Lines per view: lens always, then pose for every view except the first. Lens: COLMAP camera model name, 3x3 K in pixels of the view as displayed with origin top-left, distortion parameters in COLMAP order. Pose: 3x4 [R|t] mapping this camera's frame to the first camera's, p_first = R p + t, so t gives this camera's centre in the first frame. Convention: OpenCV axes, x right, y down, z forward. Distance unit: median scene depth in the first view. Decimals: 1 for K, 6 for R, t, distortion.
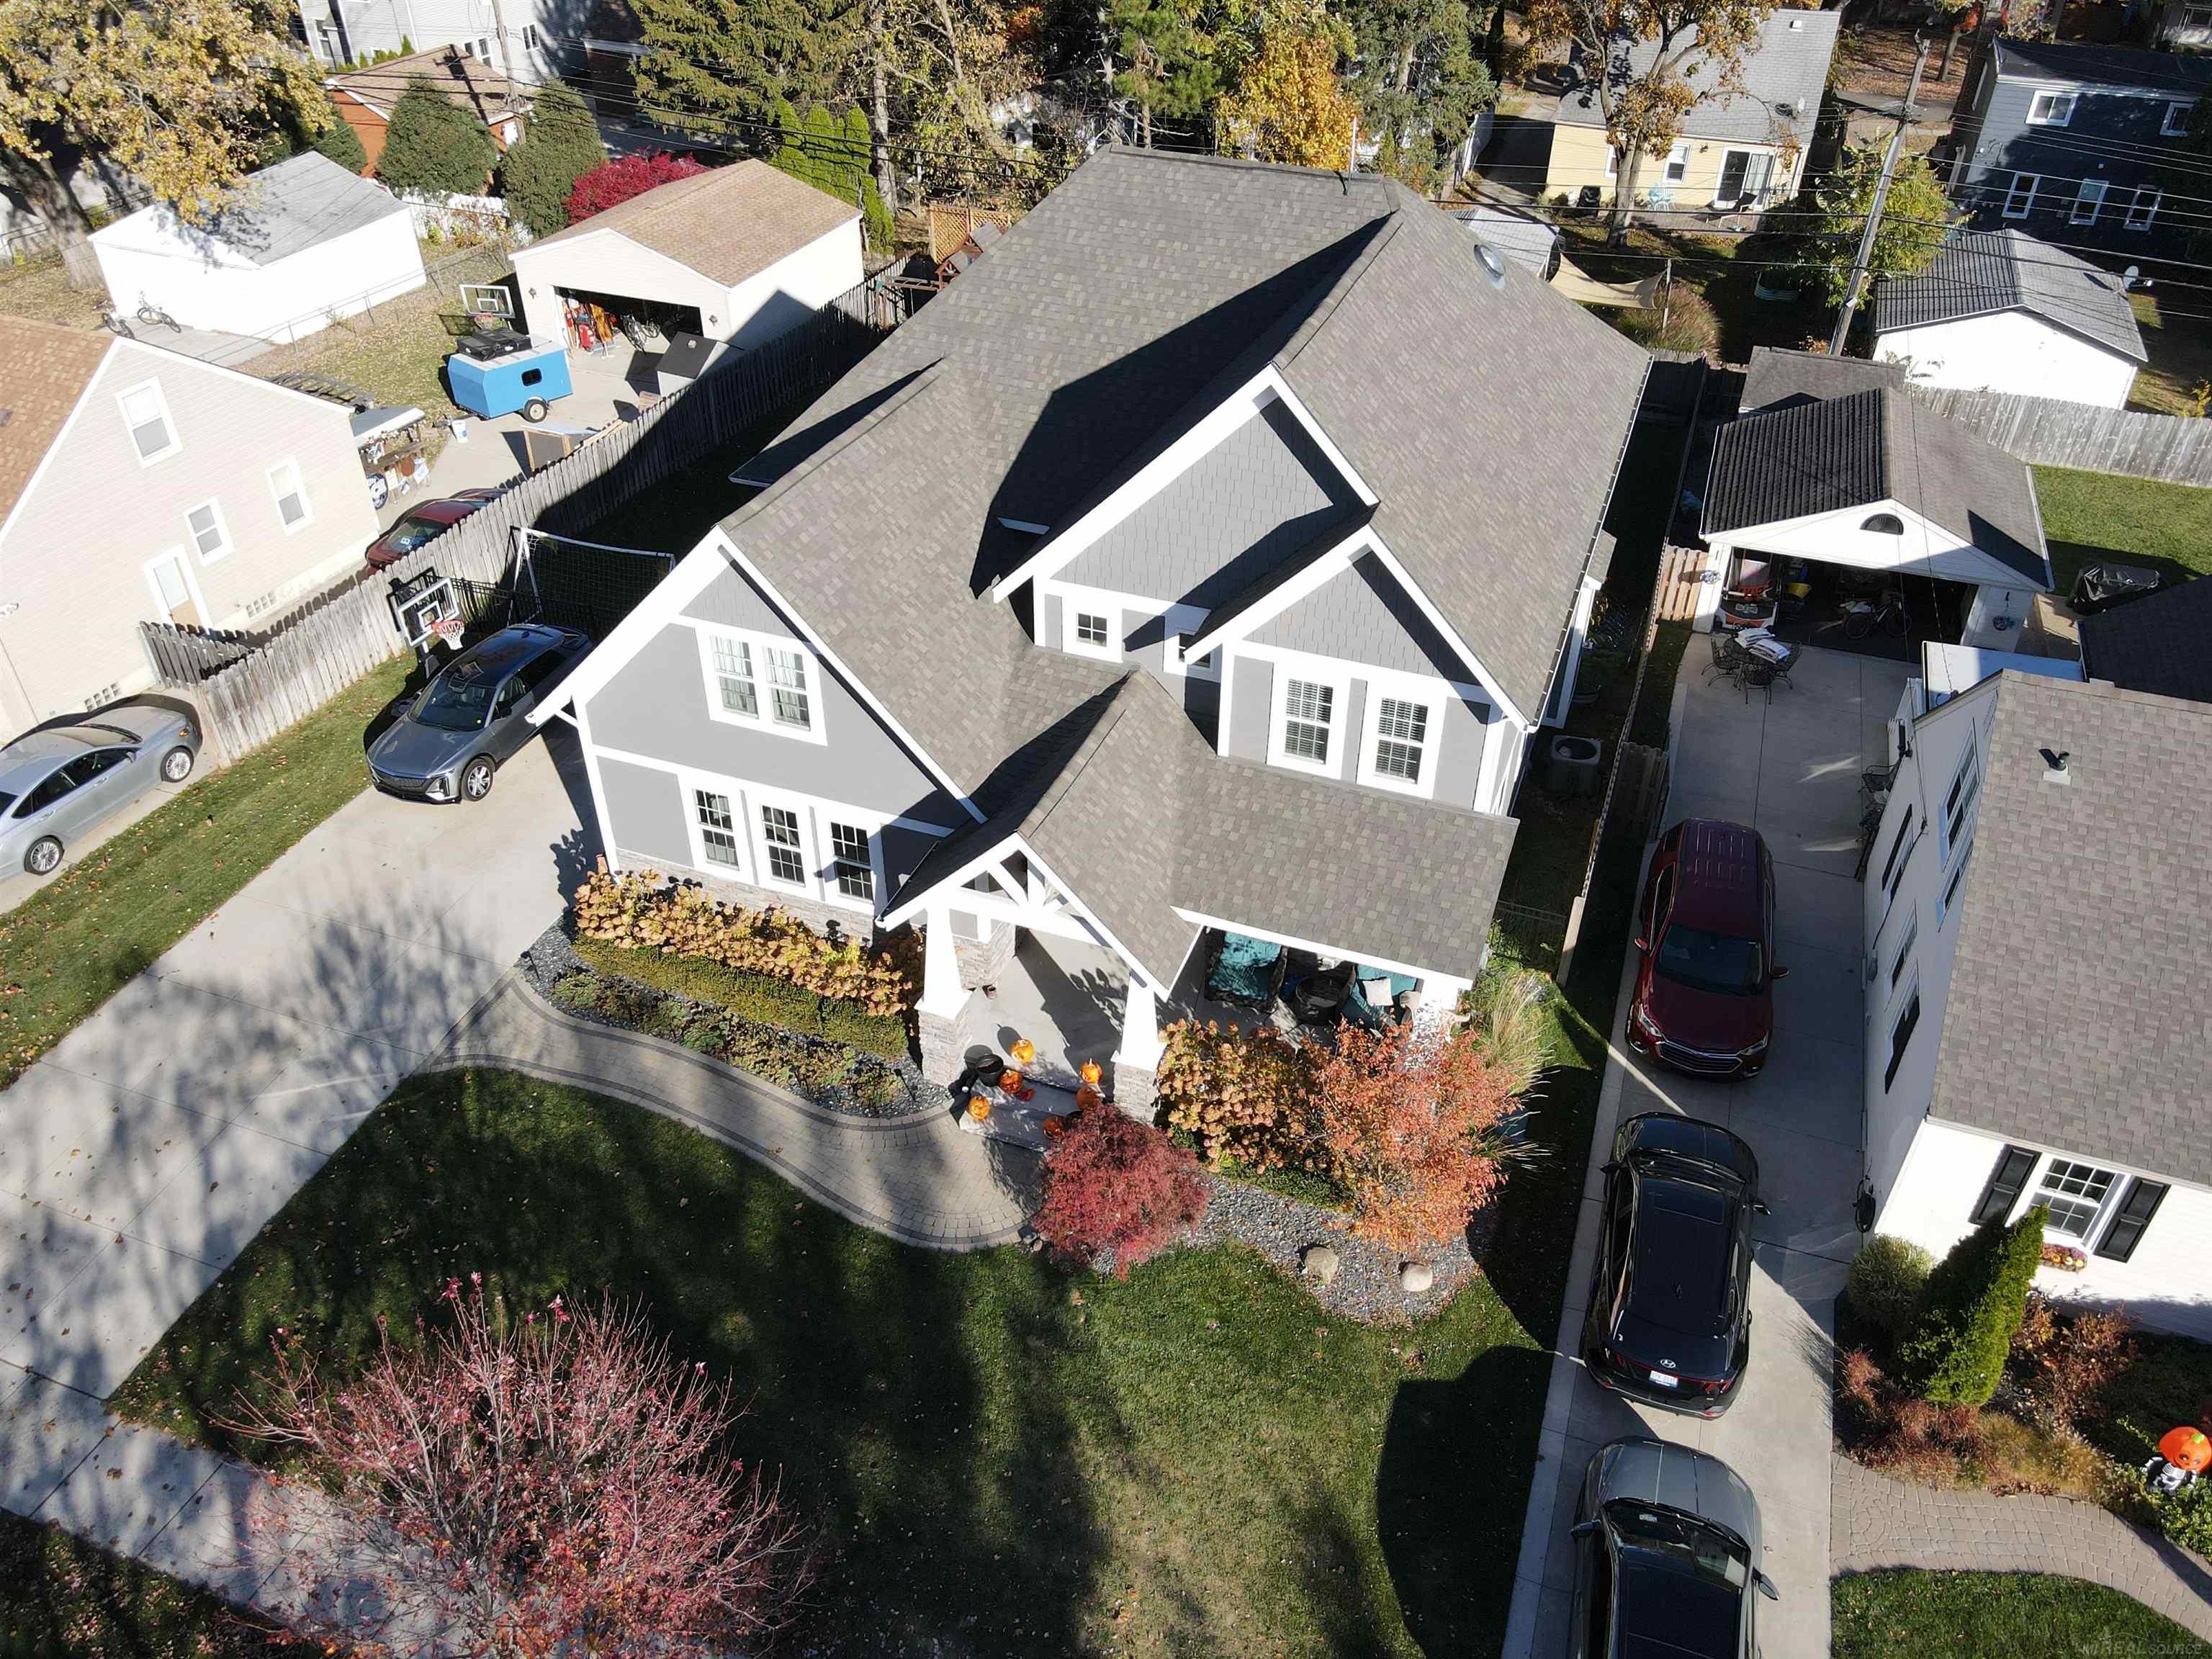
lens RADIAL K [[1606.8, 0, 1098.6], [0, 1606.8, 822.5], [0, 0, 1]] dist [0.029227, -0.019025]
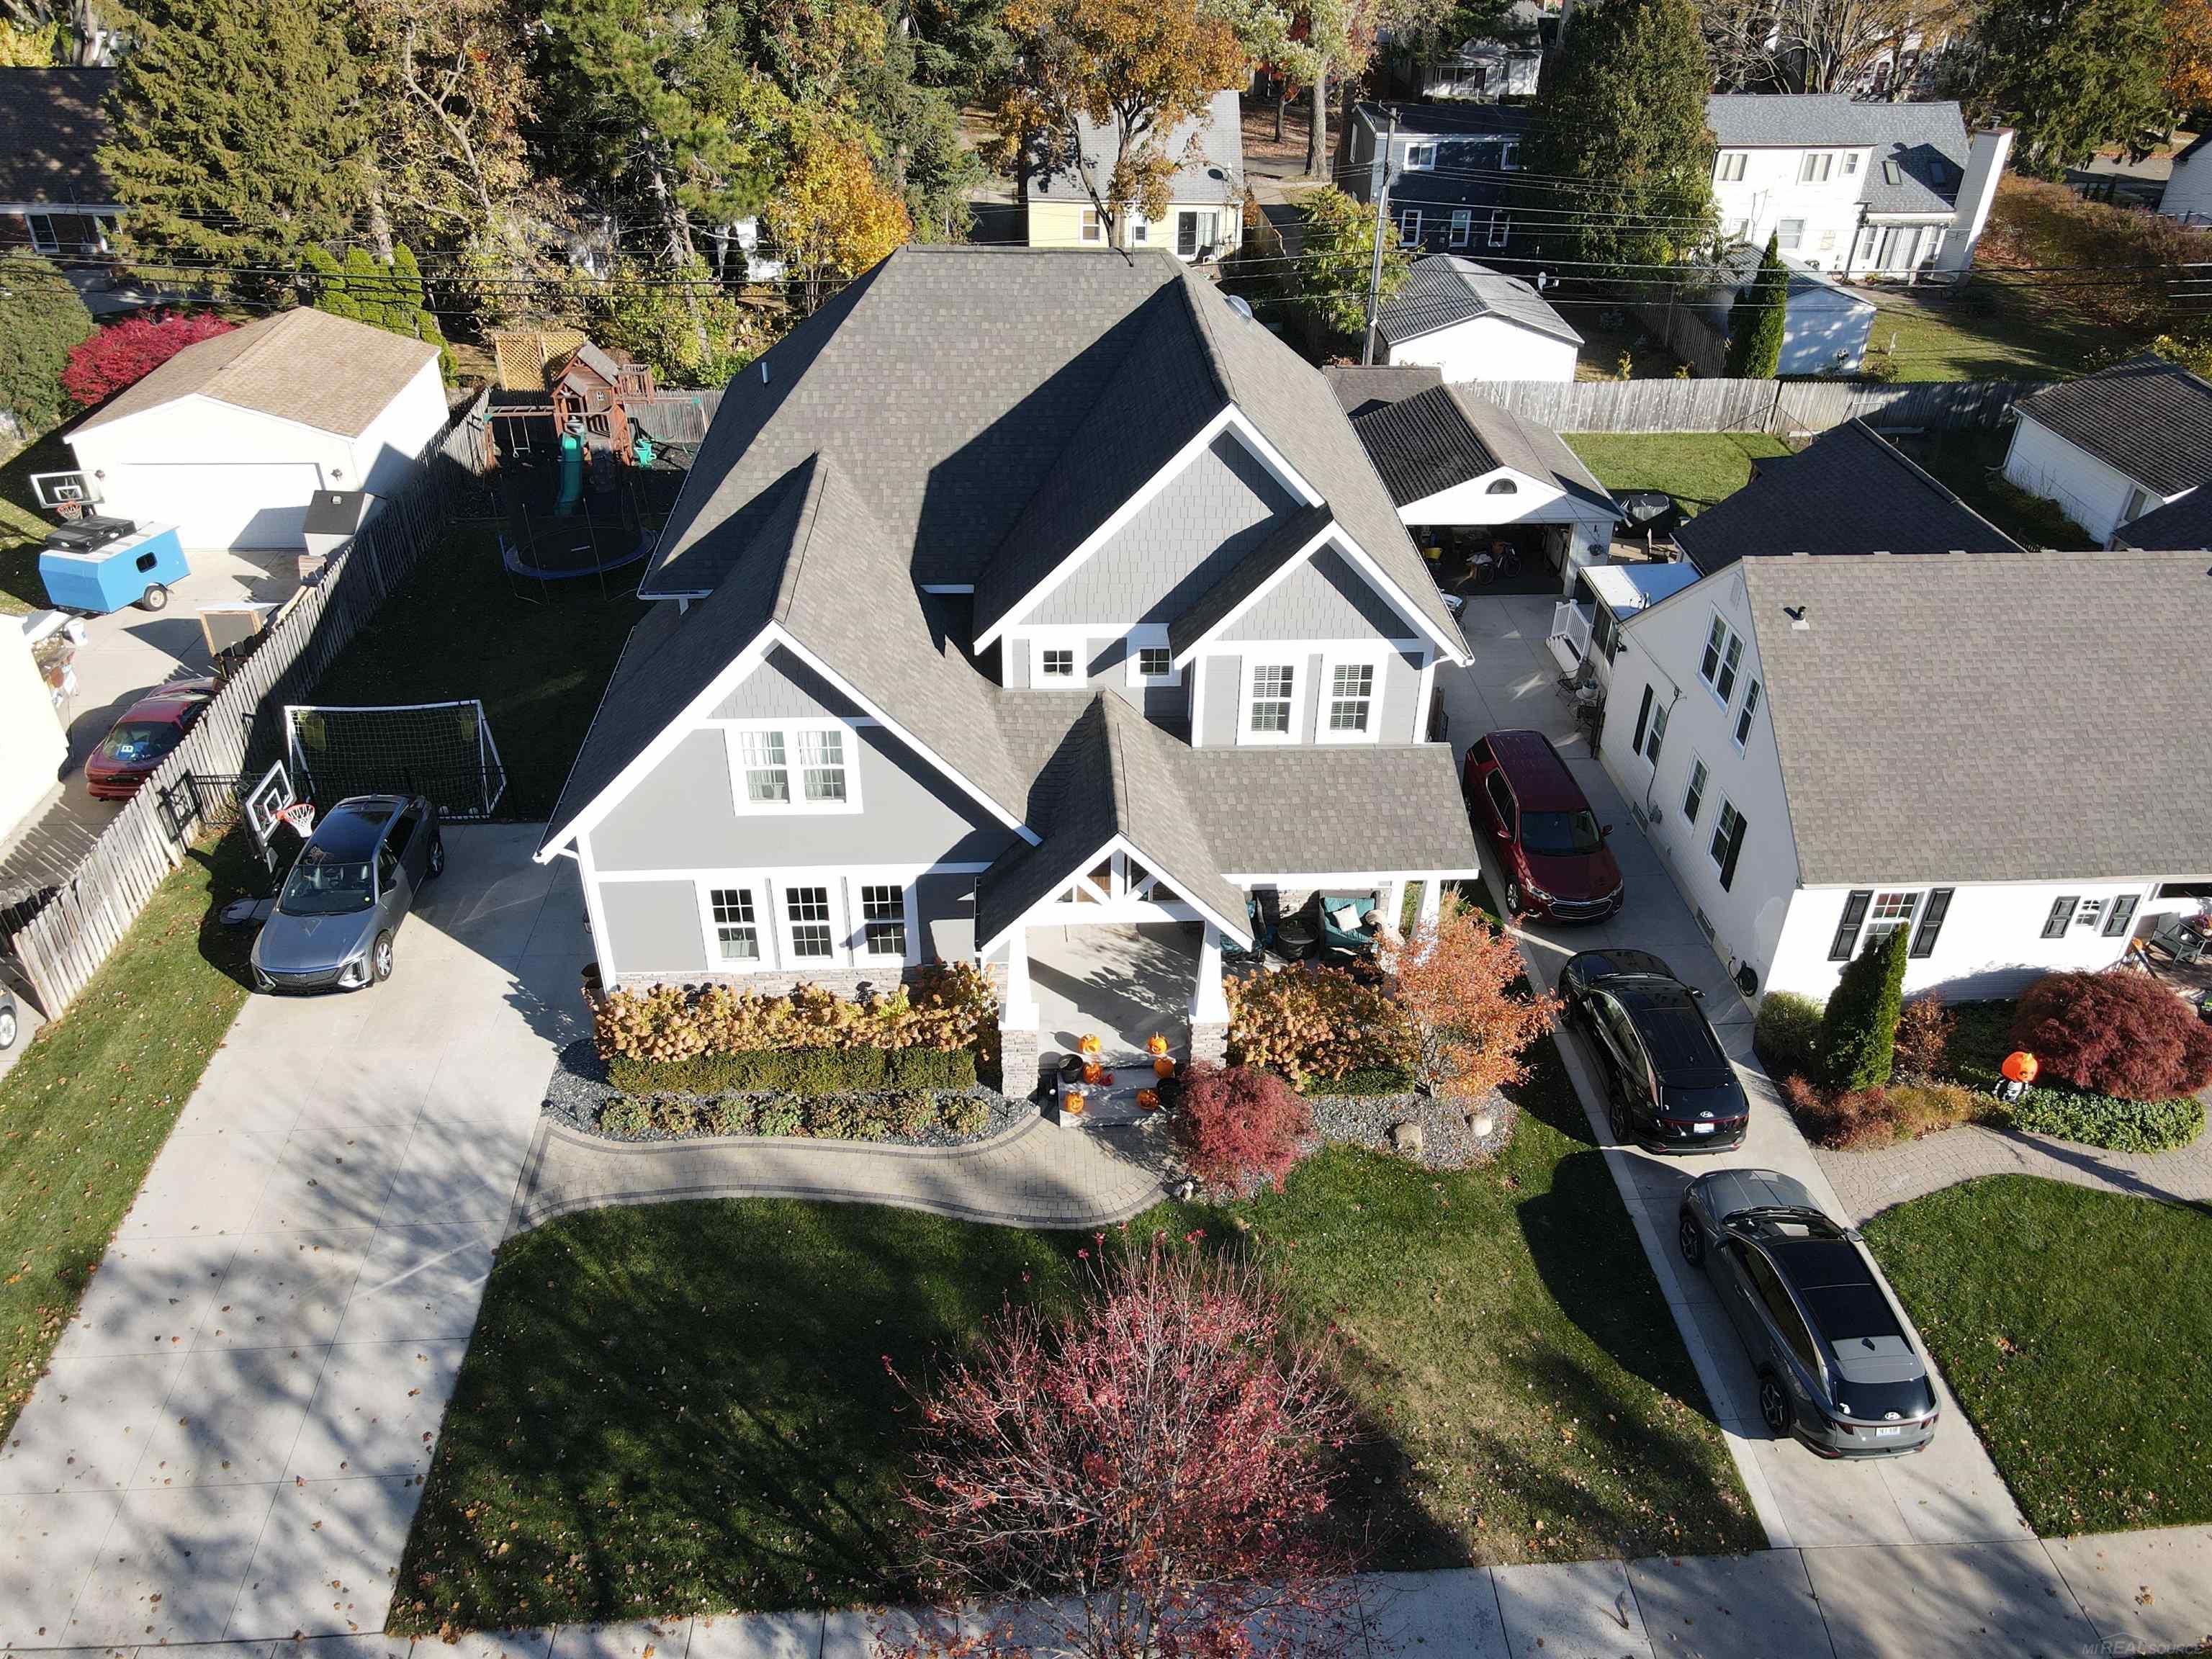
lens RADIAL K [[1606.8, 0, 1120.9], [0, 1606.8, 824.7], [0, 0, 1]] dist [0.029227, -0.019025]
pose [[0.912472, -0.220208, 0.344824, -0.370041], [0.236397, 0.971643, -0.005051, 0.005477], [-0.333934, 0.086124, 0.938654, -0.056392]]
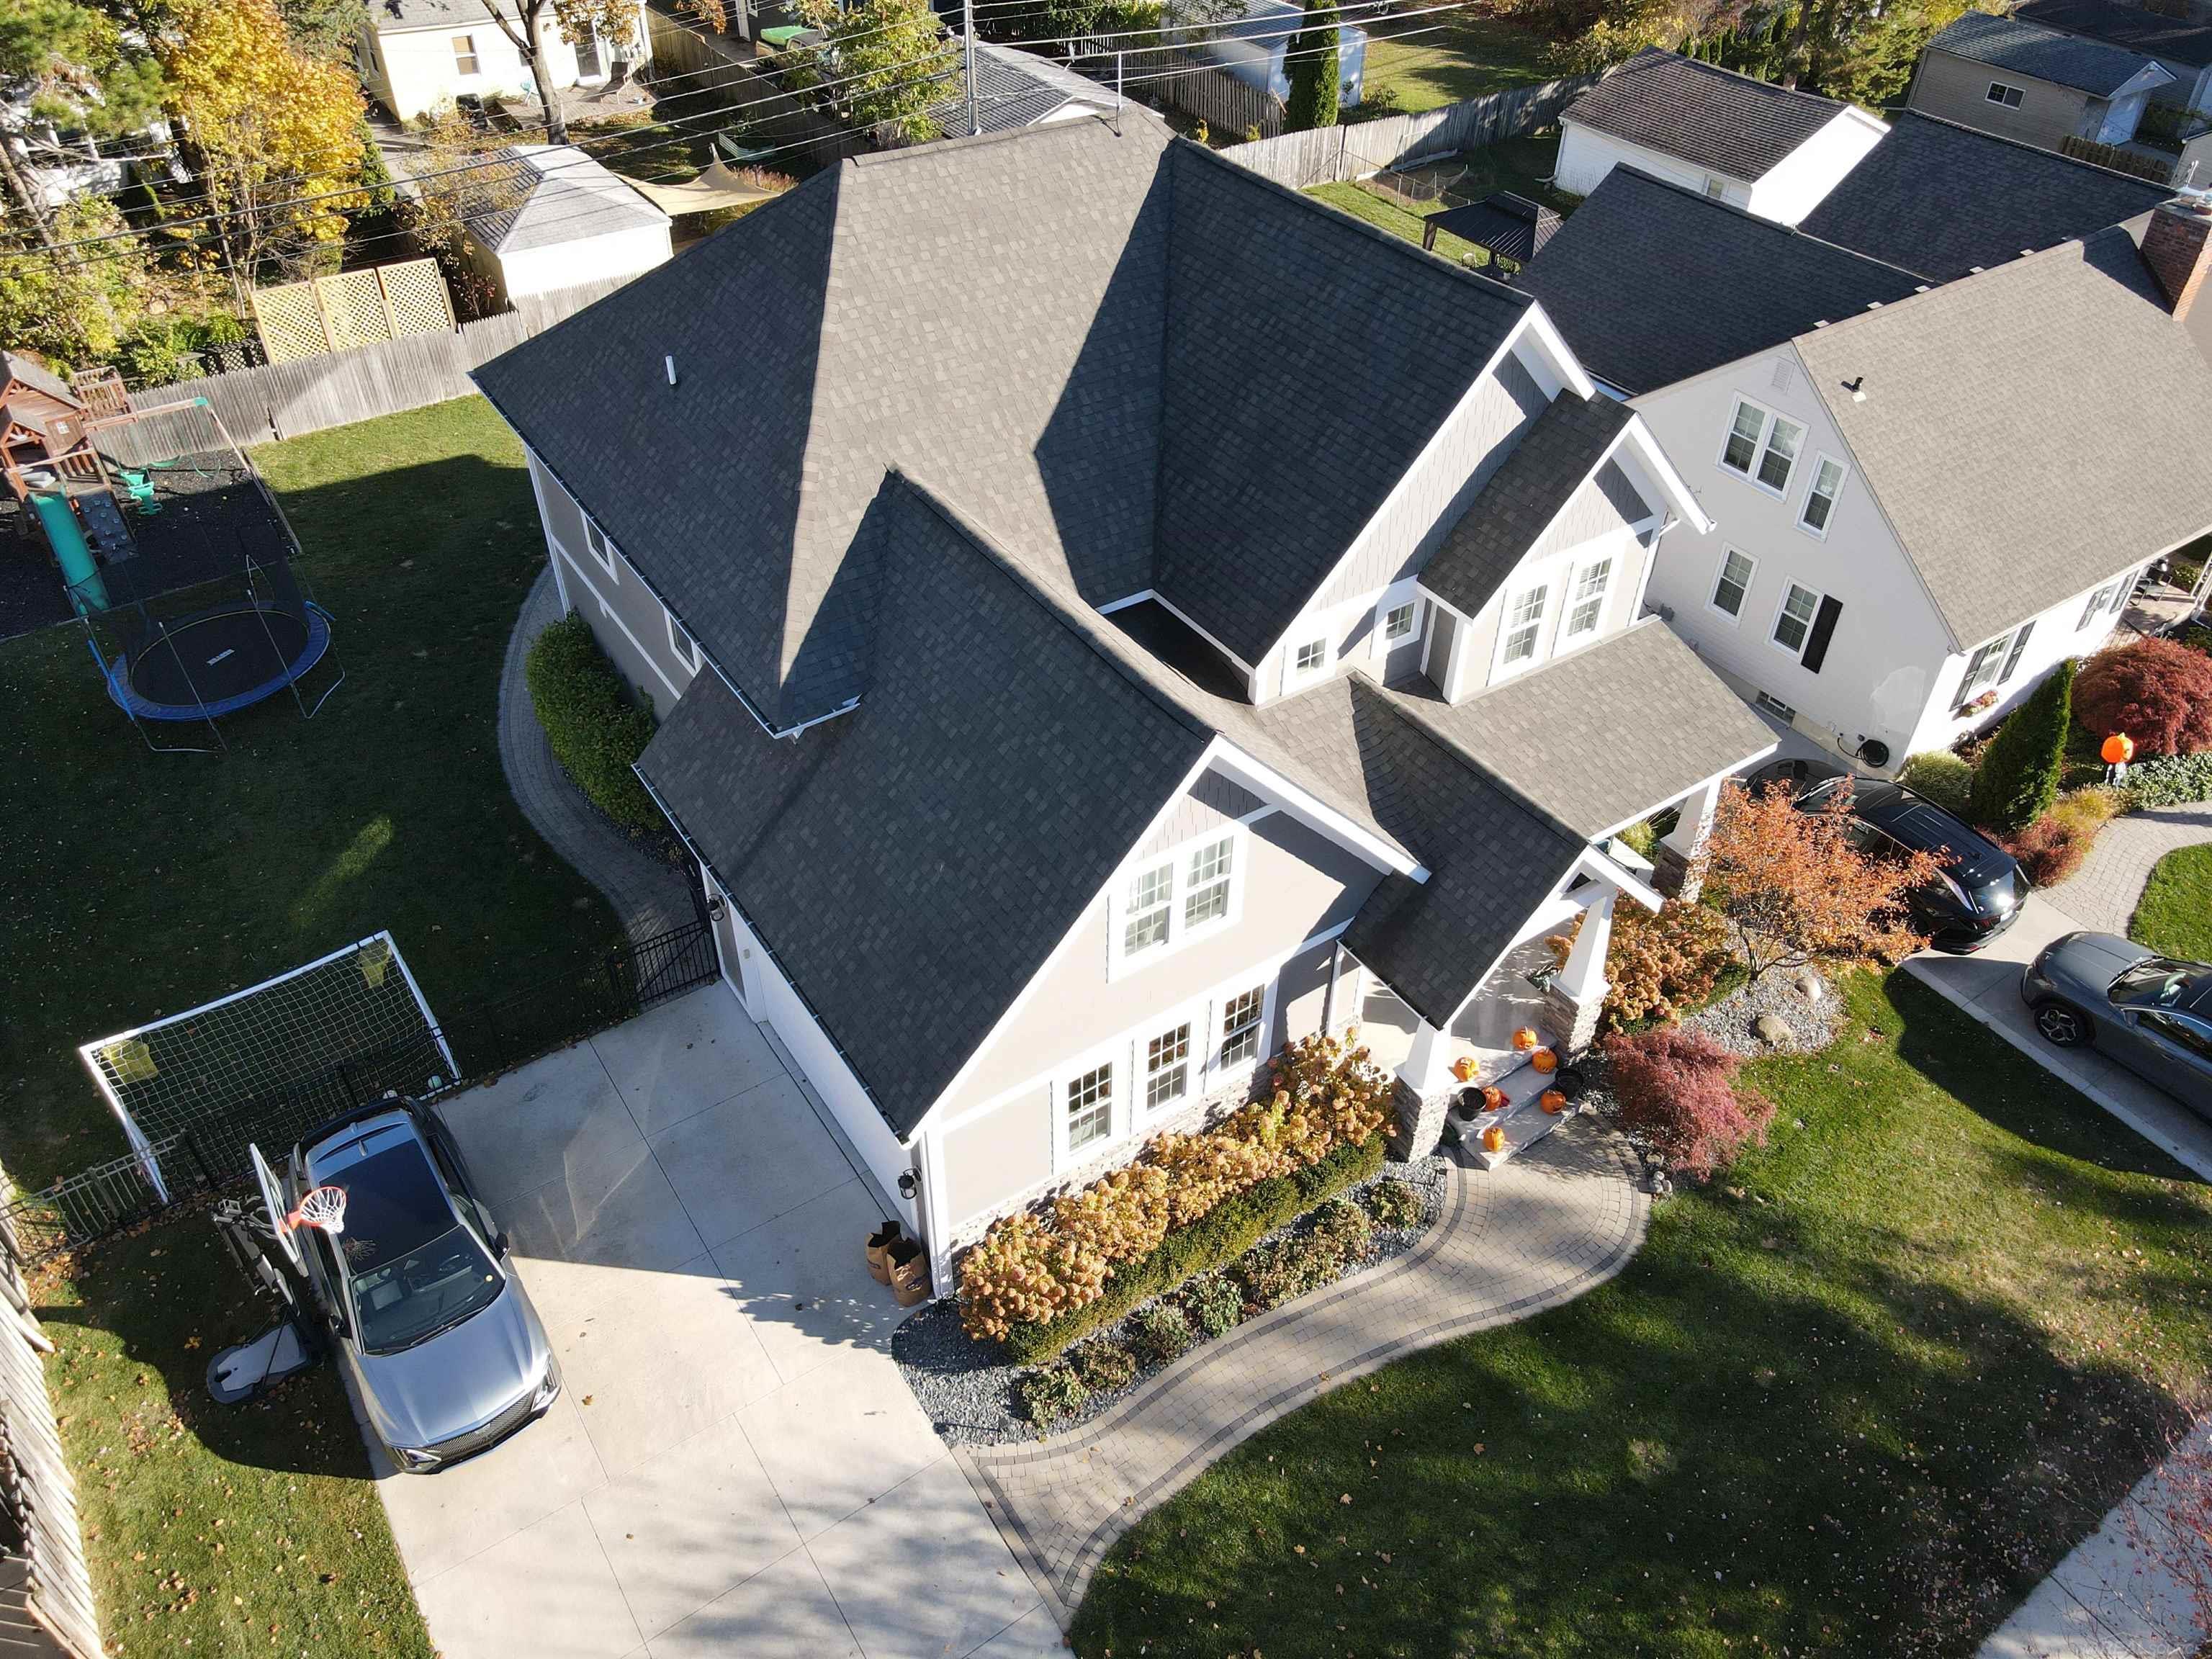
lens RADIAL K [[1606.8, 0, 1100.0], [0, 1606.8, 825.7], [0, 0, 1]] dist [0.029227, -0.019025]
pose [[0.575432, -0.531533, 0.621571, -0.684852], [0.474995, 0.835892, 0.275071, -0.343787], [-0.665776, 0.136958, 0.733475, 0.414501]]
